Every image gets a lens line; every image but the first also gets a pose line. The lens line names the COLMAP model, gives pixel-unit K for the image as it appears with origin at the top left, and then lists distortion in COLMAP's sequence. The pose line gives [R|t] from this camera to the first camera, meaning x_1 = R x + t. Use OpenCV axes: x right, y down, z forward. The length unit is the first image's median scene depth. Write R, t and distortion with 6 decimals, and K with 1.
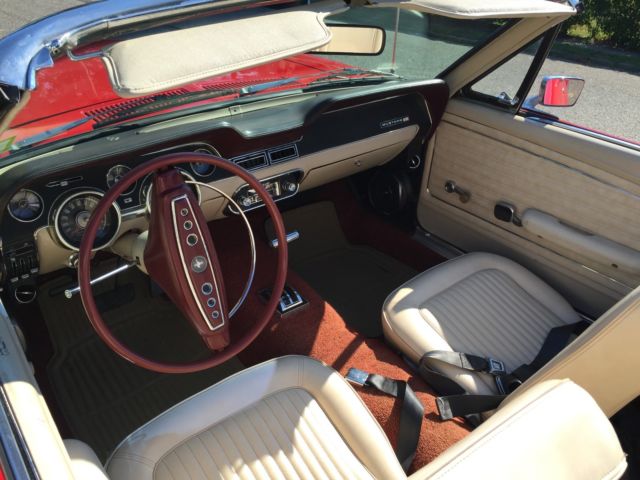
lens RADIAL K [[559.7, 0, 321.6], [0, 559.7, 238.5], [0, 0, 1]] dist [0.086436, -0.124453]
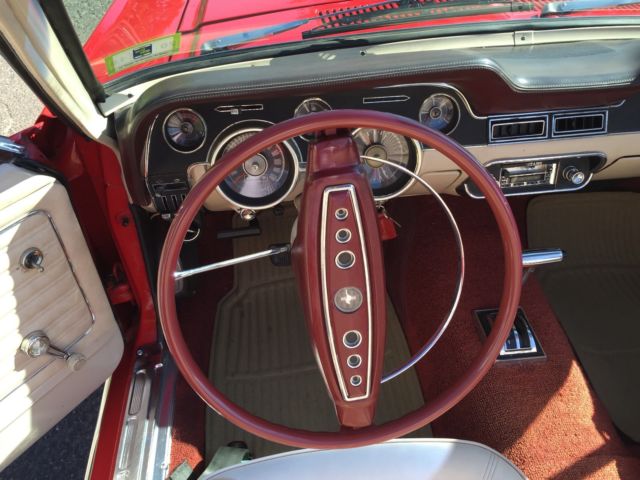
lens RADIAL K [[559.7, 0, 313.2], [0, 559.7, 238.3], [0, 0, 1]] dist [0.086436, -0.124453]
pose [[0.845083, 0.309591, -0.435876, -0.007119], [-0.241613, 0.948428, 0.205201, -0.099014], [0.476925, -0.068098, 0.876302, 0.353407]]
